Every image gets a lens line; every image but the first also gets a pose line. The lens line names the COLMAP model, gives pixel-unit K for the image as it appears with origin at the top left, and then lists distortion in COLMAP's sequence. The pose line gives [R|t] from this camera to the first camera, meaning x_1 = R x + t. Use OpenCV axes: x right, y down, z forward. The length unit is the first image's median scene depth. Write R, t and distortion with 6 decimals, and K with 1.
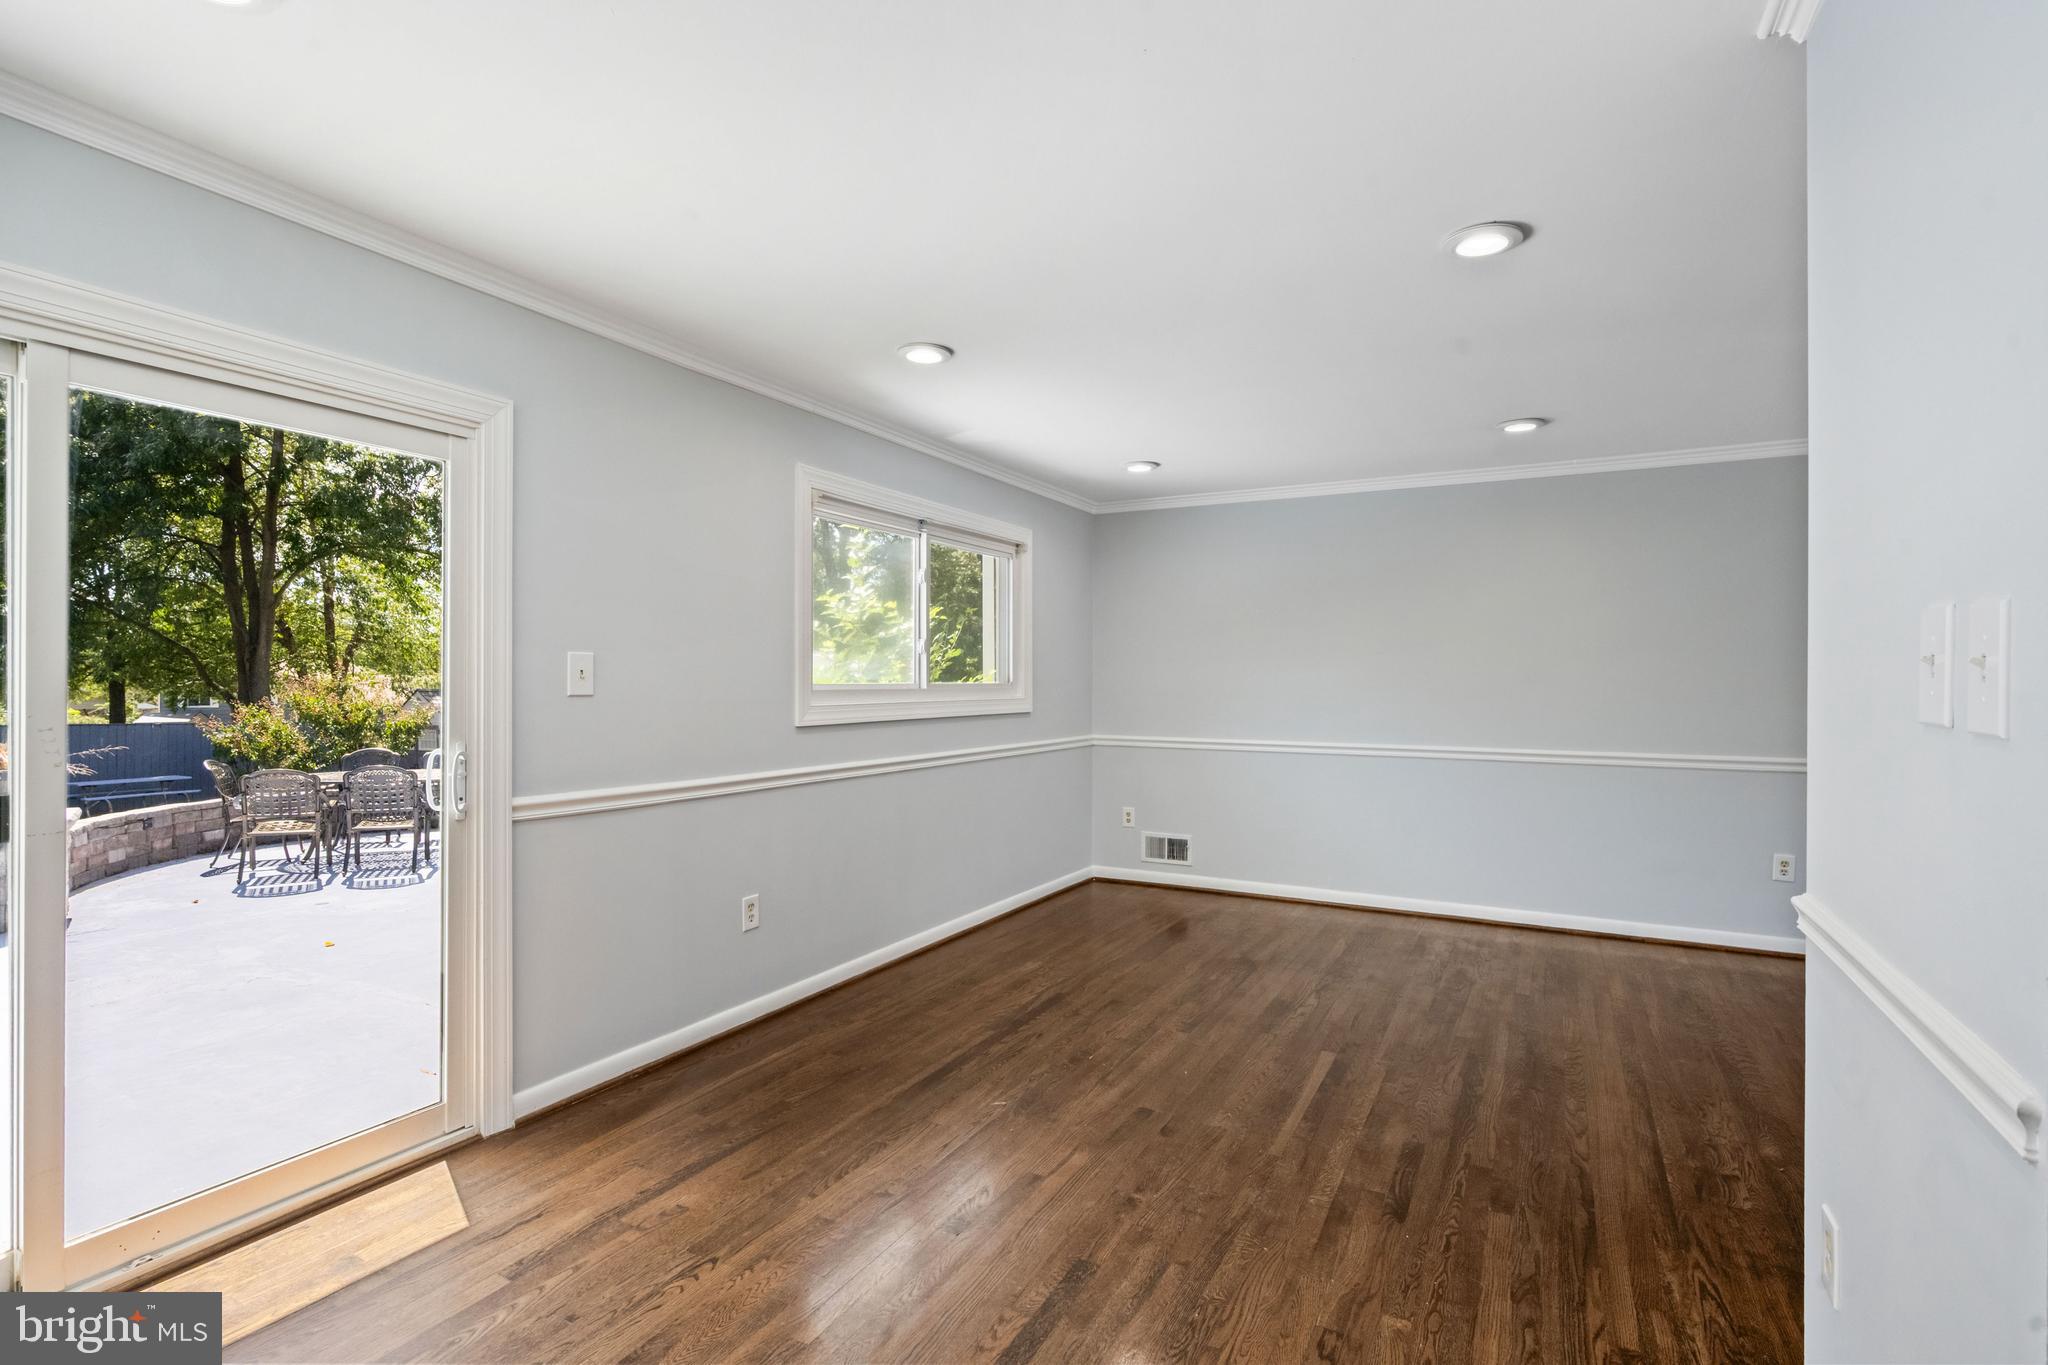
lens RADIAL K [[960.1, 0, 1031.3], [0, 960.1, 684.2], [0, 0, 1]] dist [0.000367, 0.000215]
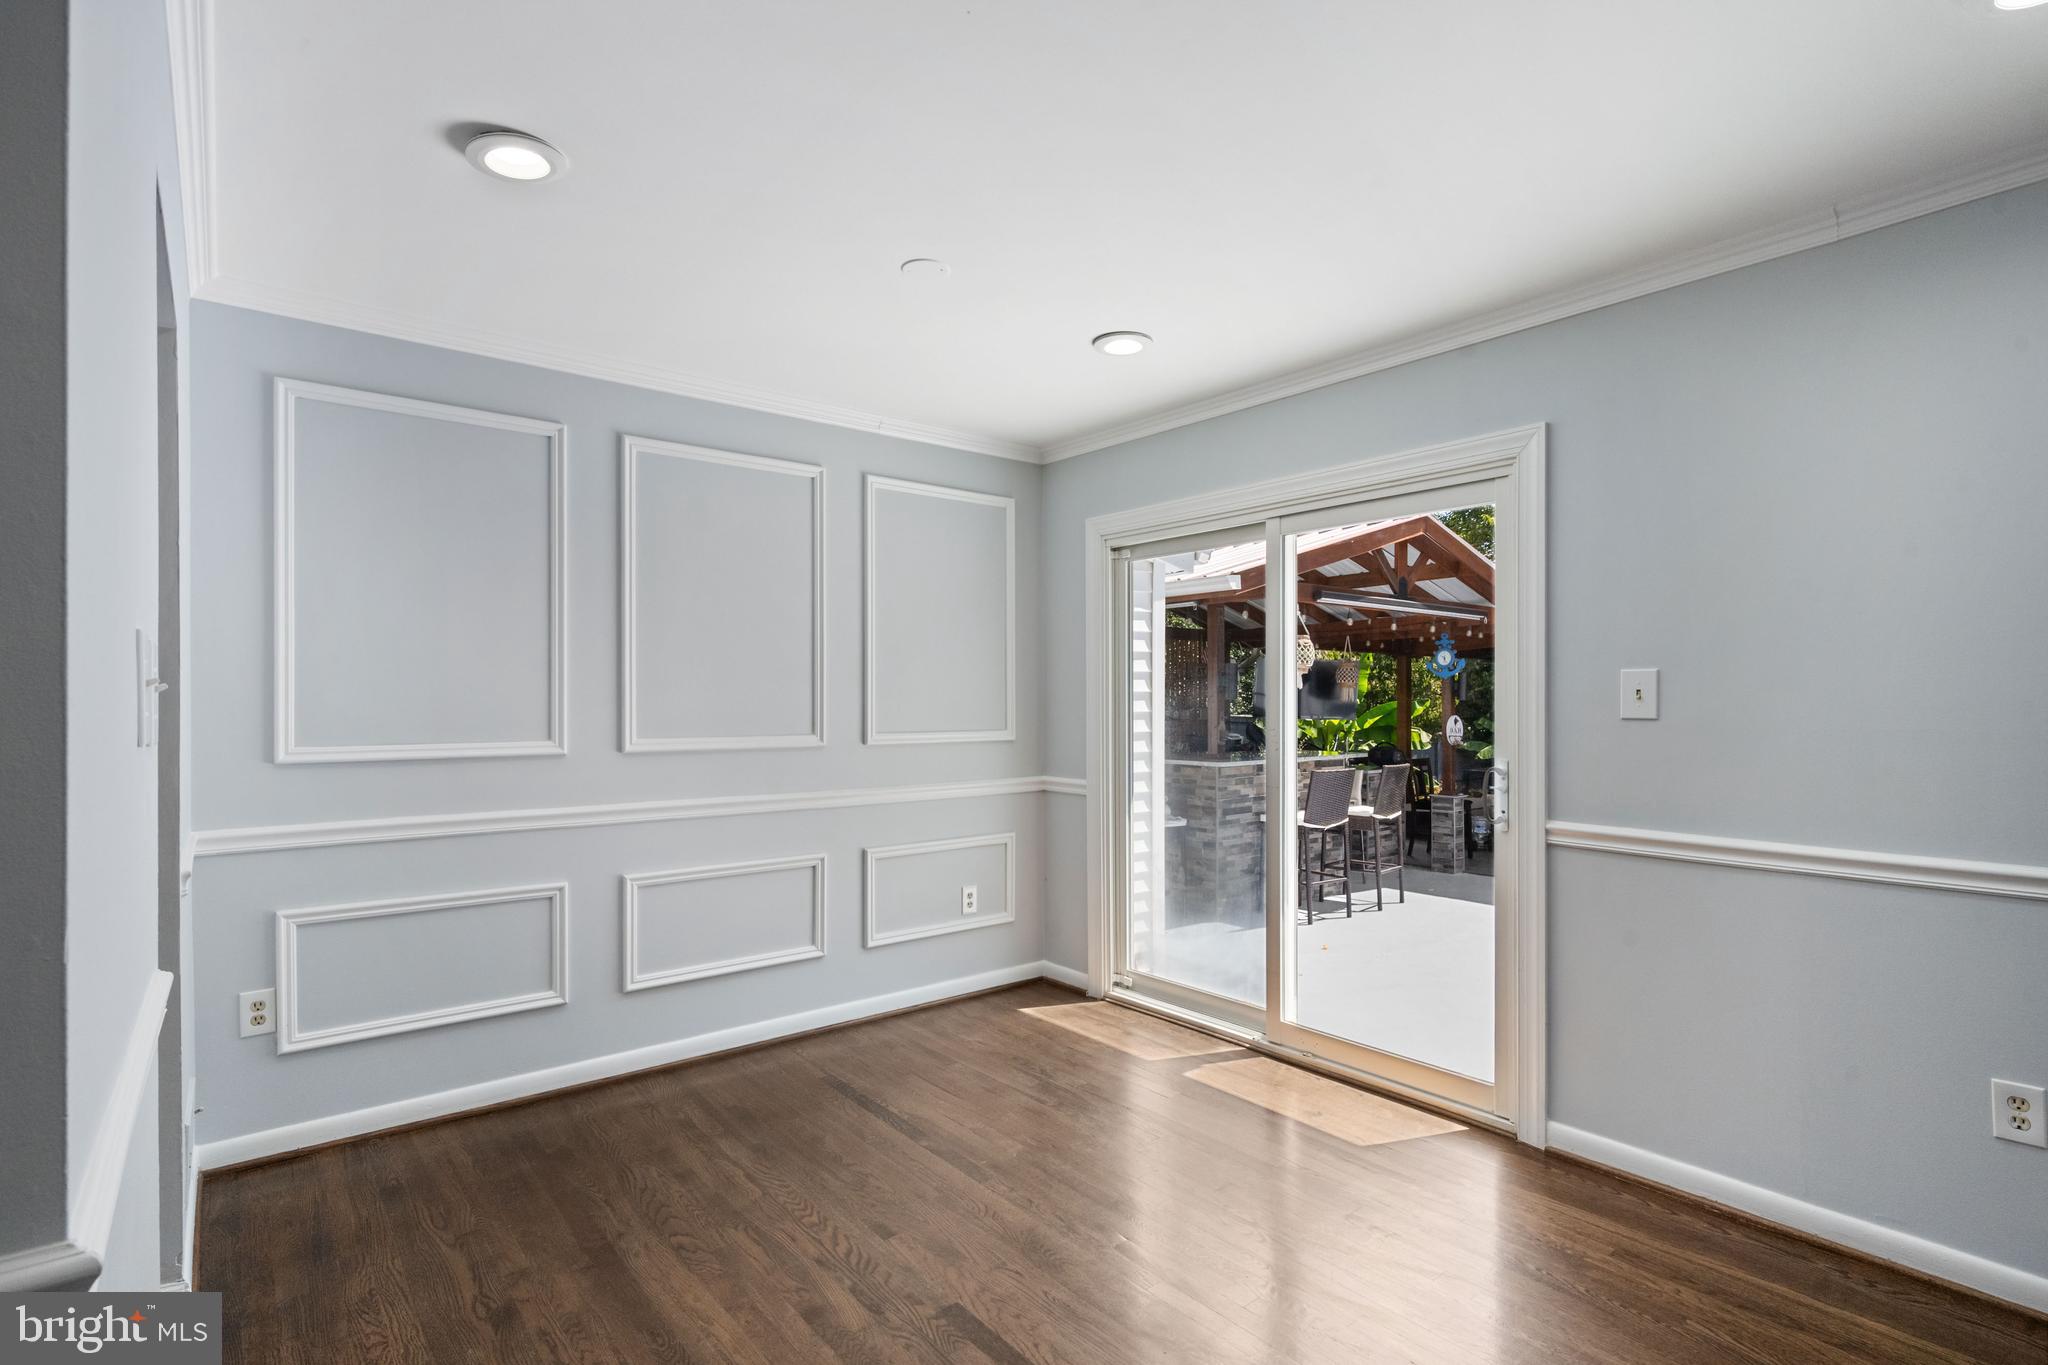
lens RADIAL K [[978.0, 0, 1020.2], [0, 978.0, 703.7], [0, 0, 1]] dist [-0.000445, 0.000185]
pose [[-0.385617, -0.001402, -0.922658, 0.495885], [-0.001606, 0.999998, -0.000849, -0.000567], [0.922658, 0.001154, -0.385619, 0.730633]]
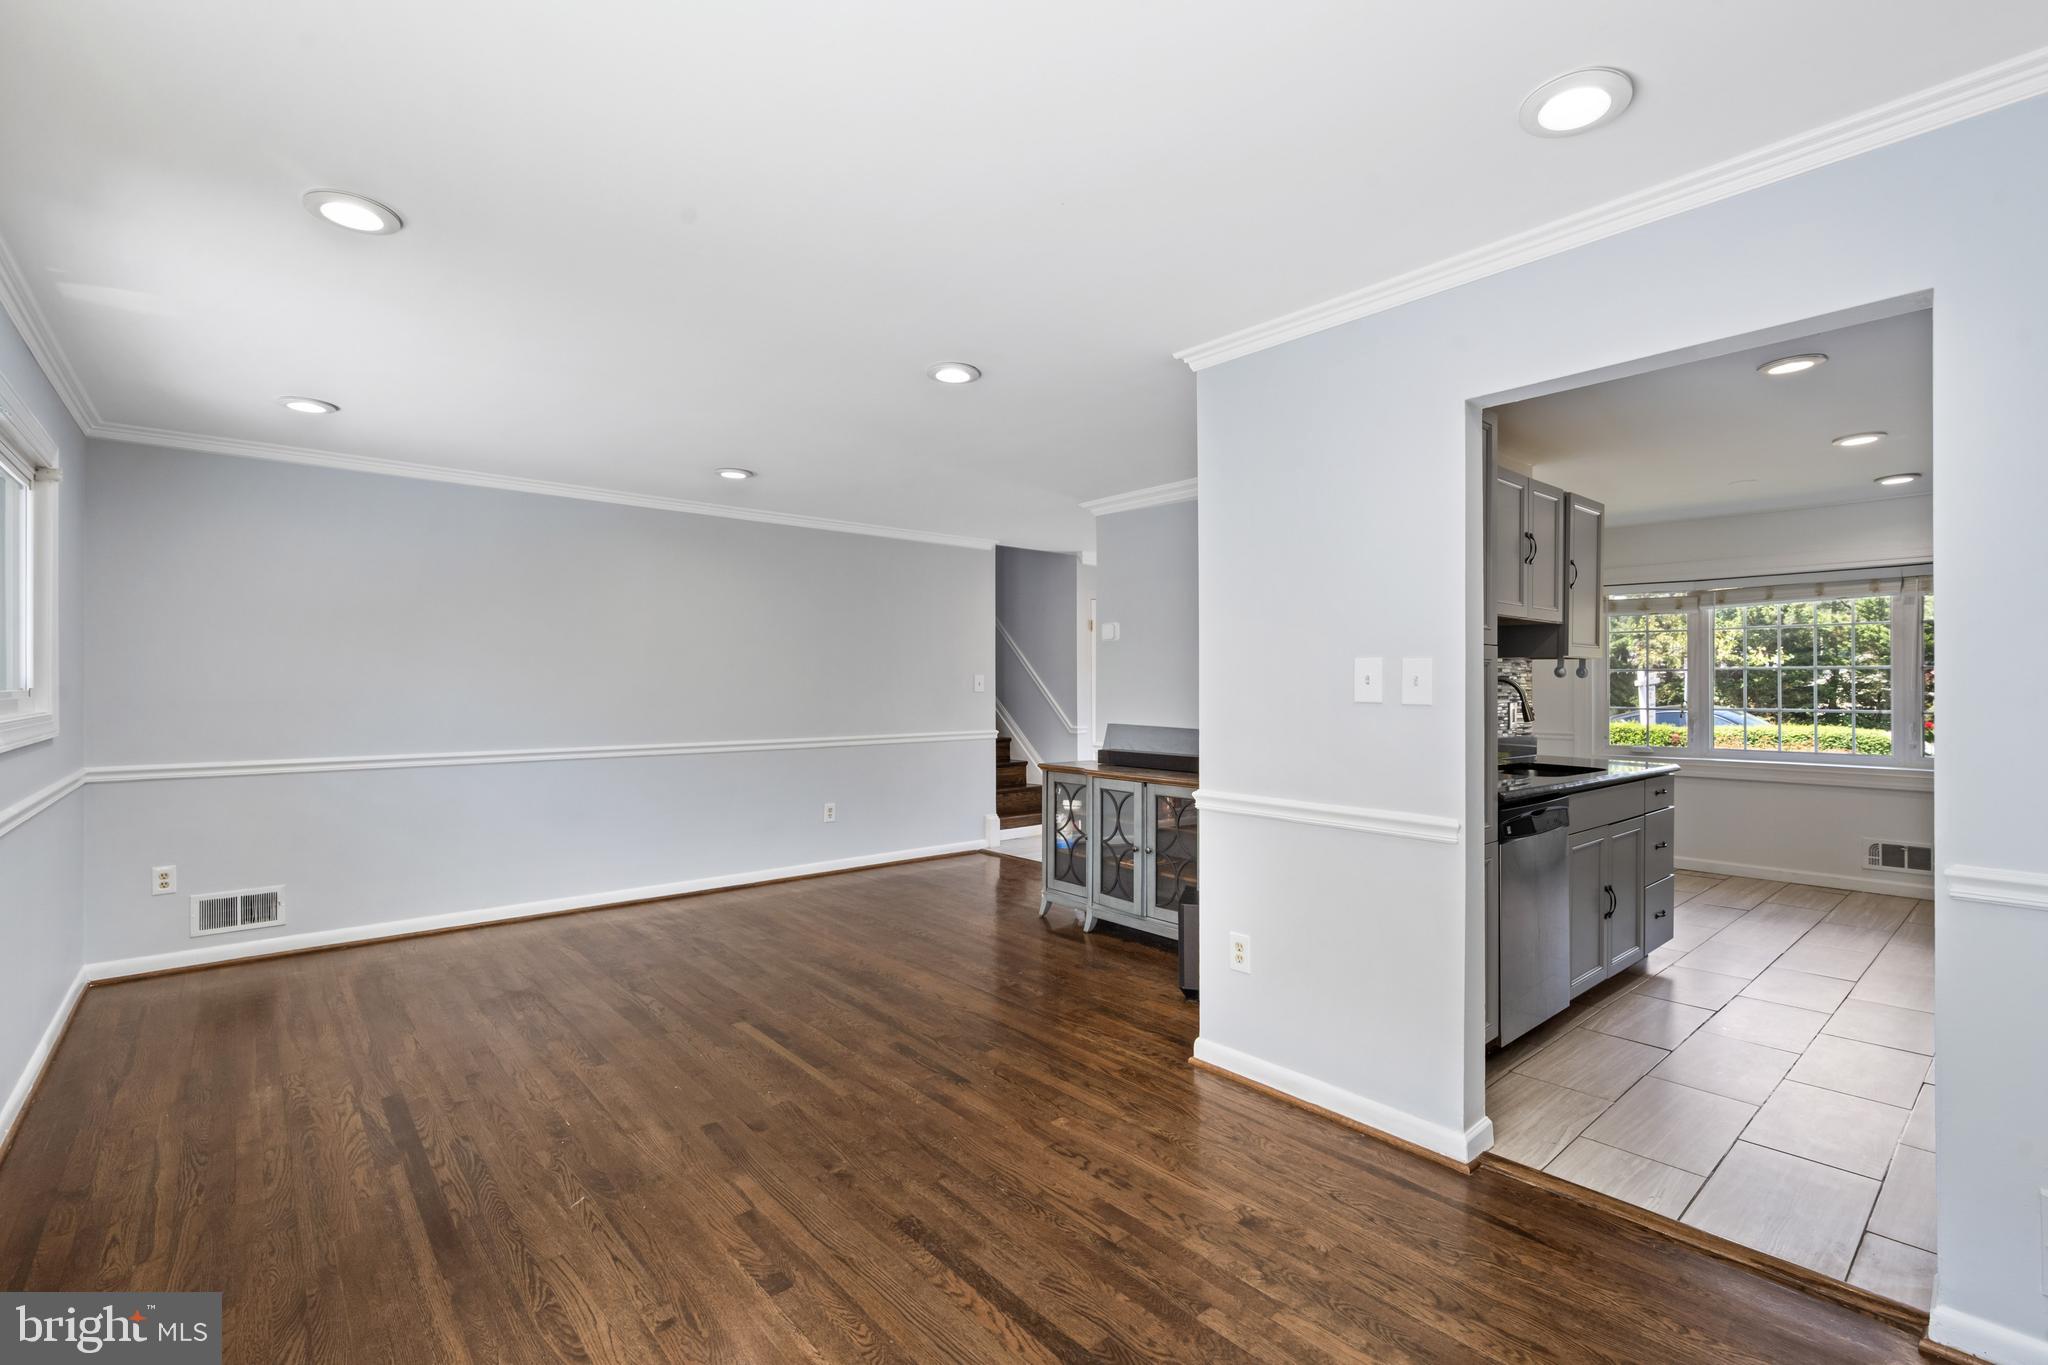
lens RADIAL K [[913.5, 0, 1024.0], [0, 913.5, 682.5], [0, 0, 1]] dist [0.002132, -0.000492]
pose [[0.355647, -0.001289, 0.934620, -0.549770], [0.004461, 0.999990, -0.000319, -0.005783], [-0.934610, 0.004283, 0.355649, 0.316816]]
